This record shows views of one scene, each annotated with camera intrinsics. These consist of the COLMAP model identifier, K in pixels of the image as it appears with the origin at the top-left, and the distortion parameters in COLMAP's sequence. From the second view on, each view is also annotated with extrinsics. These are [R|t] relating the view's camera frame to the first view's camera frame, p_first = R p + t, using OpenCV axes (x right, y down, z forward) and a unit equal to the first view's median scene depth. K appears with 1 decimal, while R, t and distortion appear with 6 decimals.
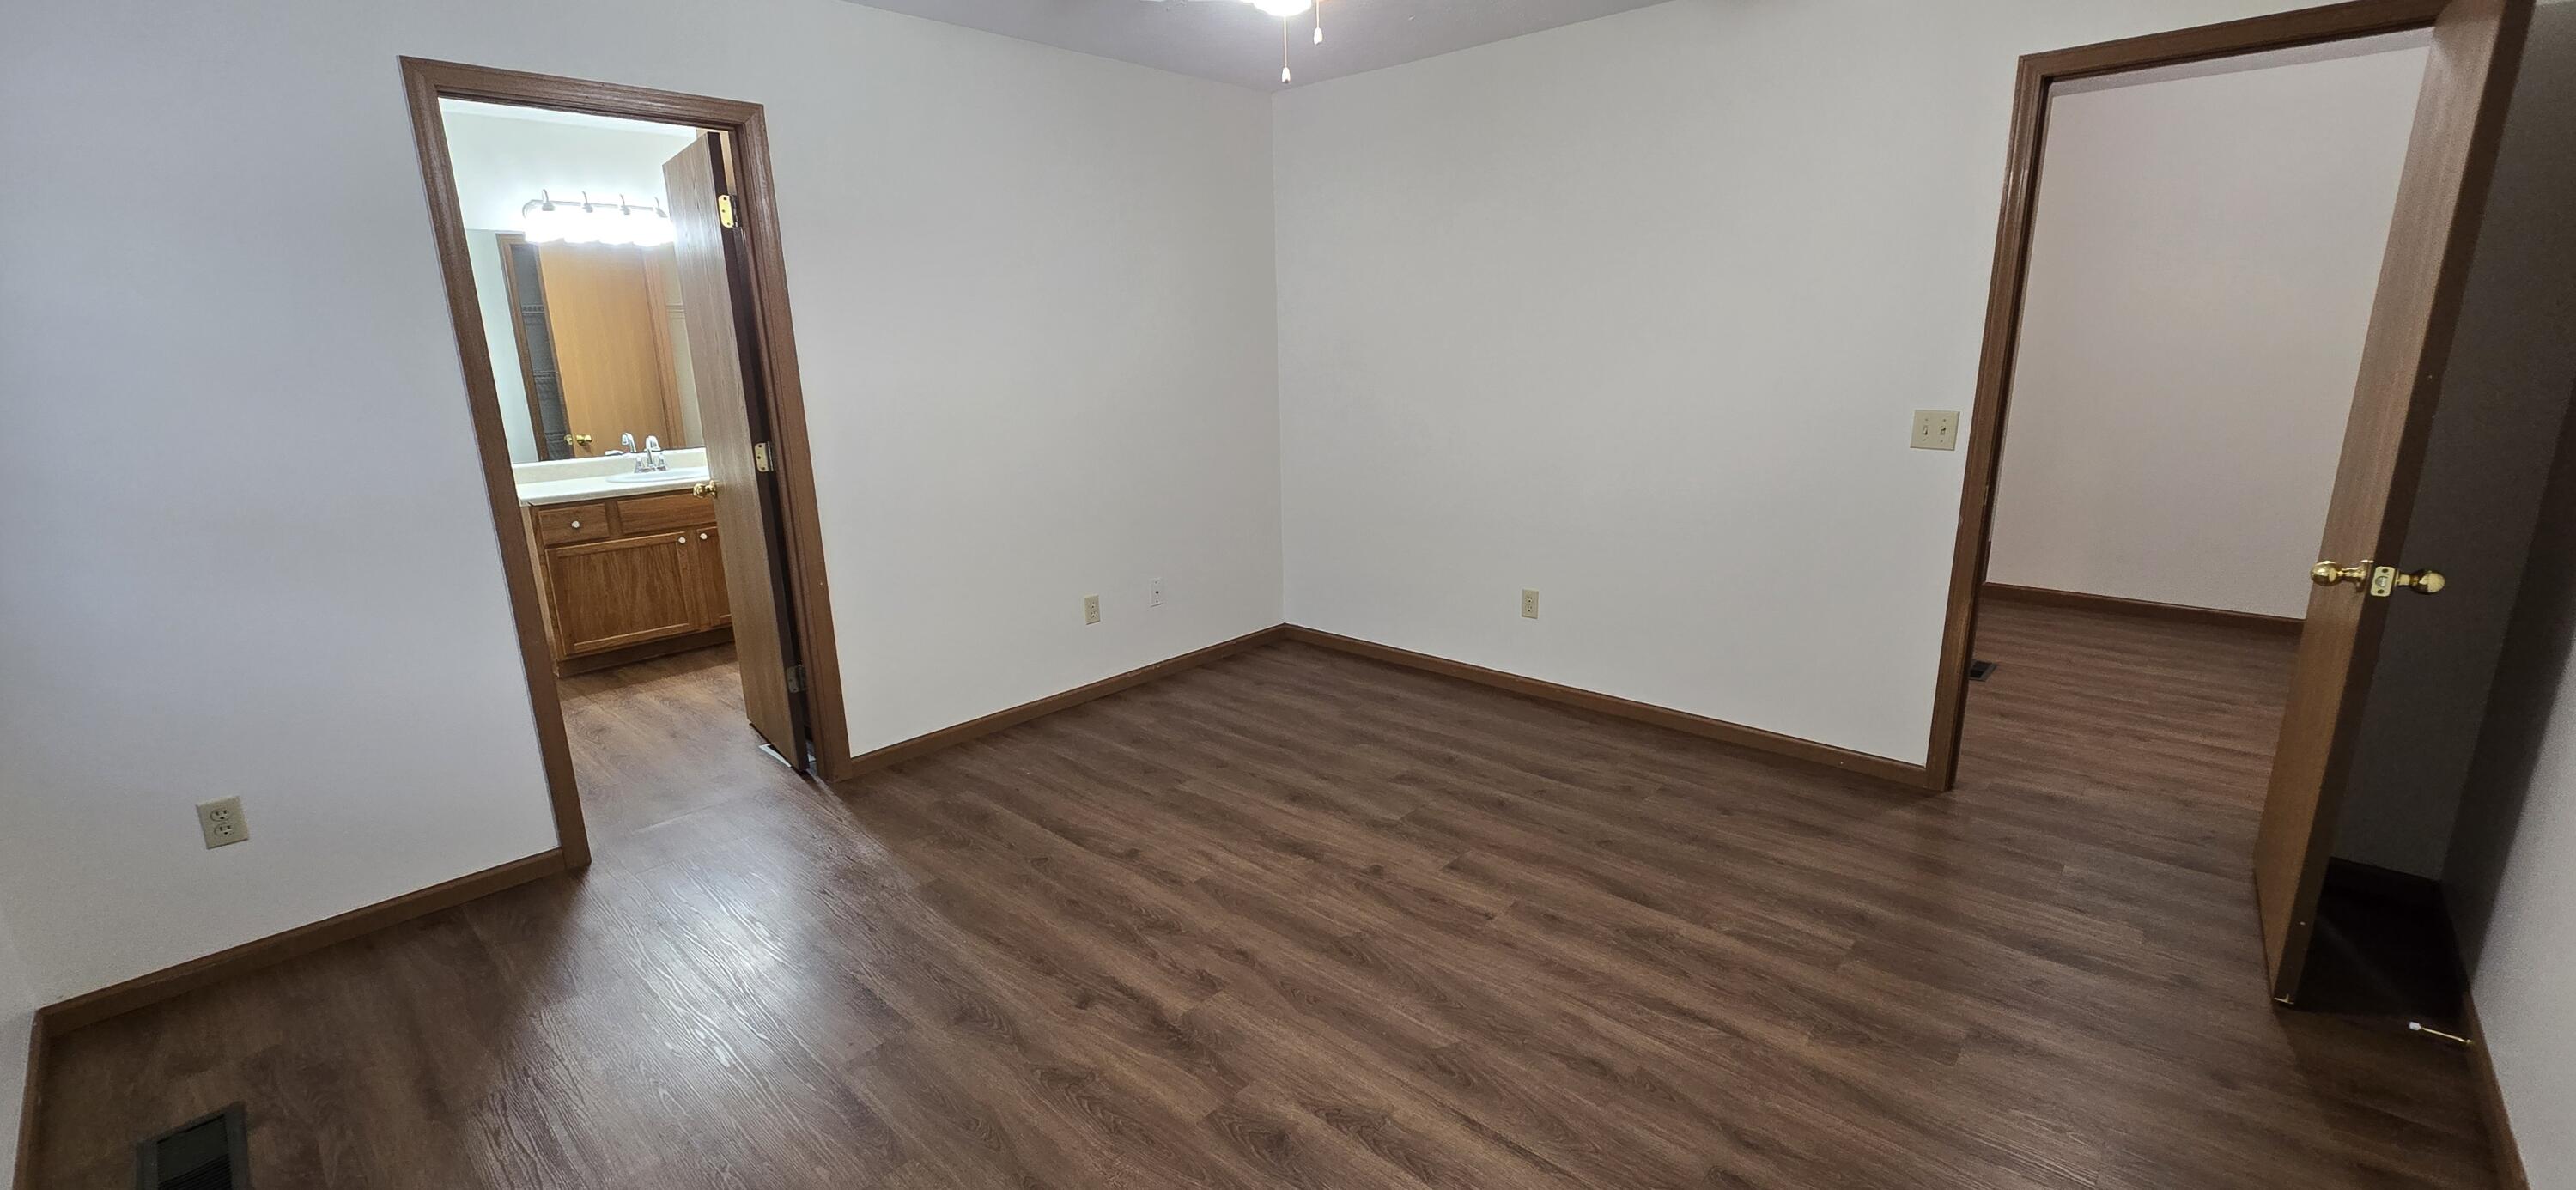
lens RADIAL K [[1057.6, 0, 1281.8], [0, 1057.6, 582.1], [0, 0, 1]] dist [0.002448, 0.000068]
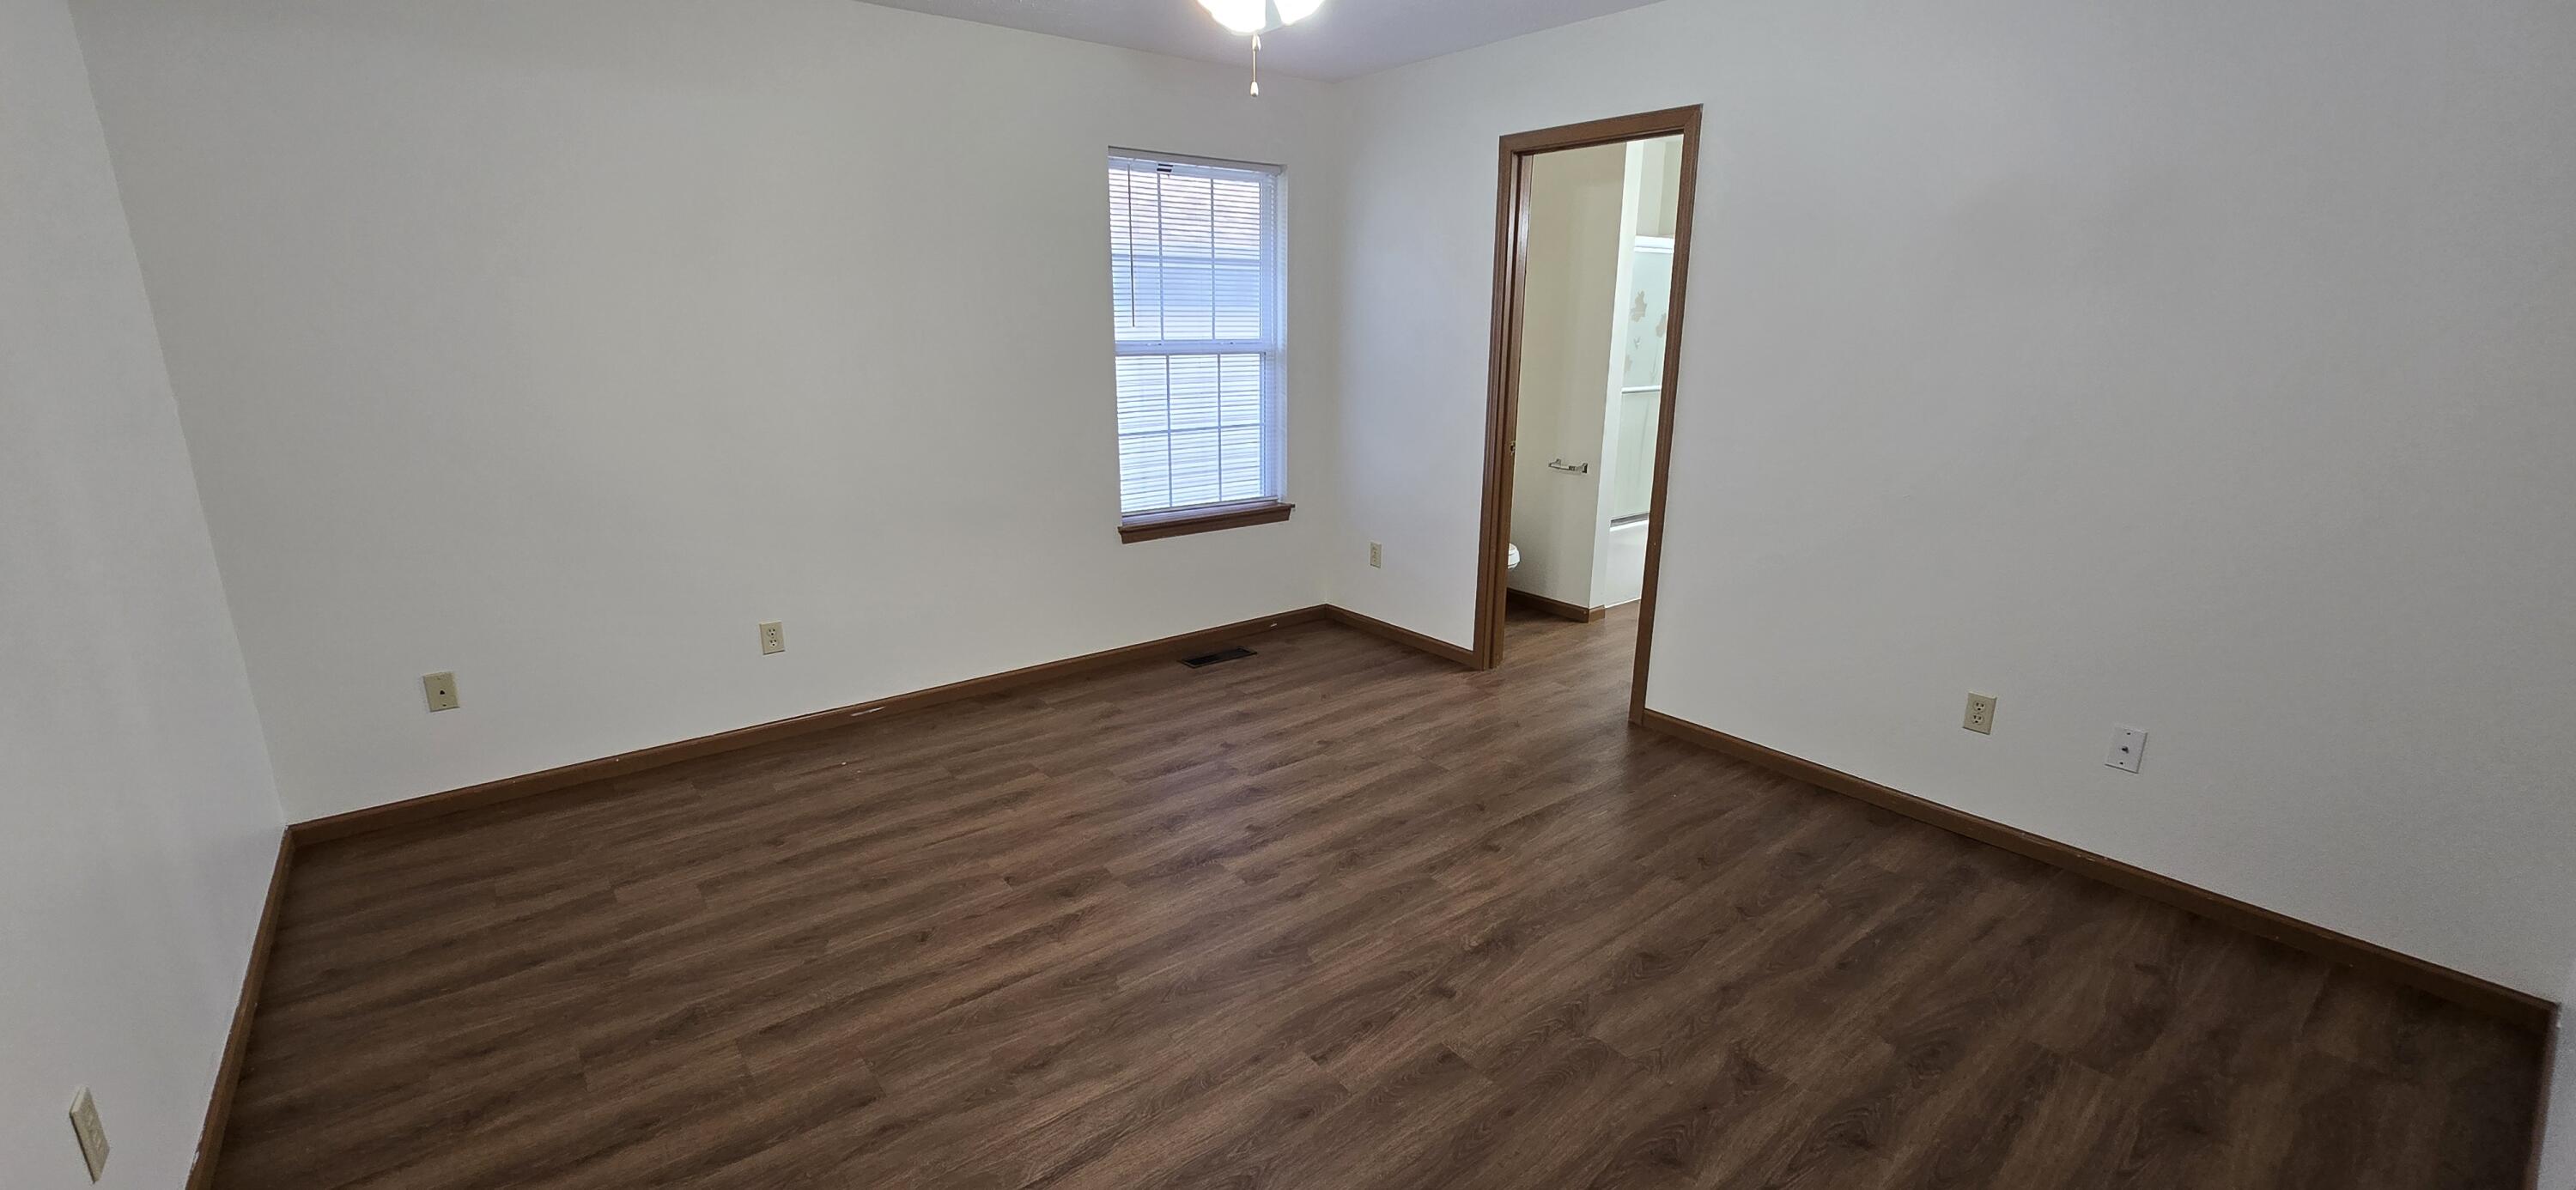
lens RADIAL K [[1057.6, 0, 1295.9], [0, 1057.6, 598.5], [0, 0, 1]] dist [0.002448, 0.000068]
pose [[-0.154701, 0.275873, -0.948663, 0.800916], [-0.224425, 0.925307, 0.305679, -0.234600], [0.962134, 0.260193, -0.081234, 0.877879]]
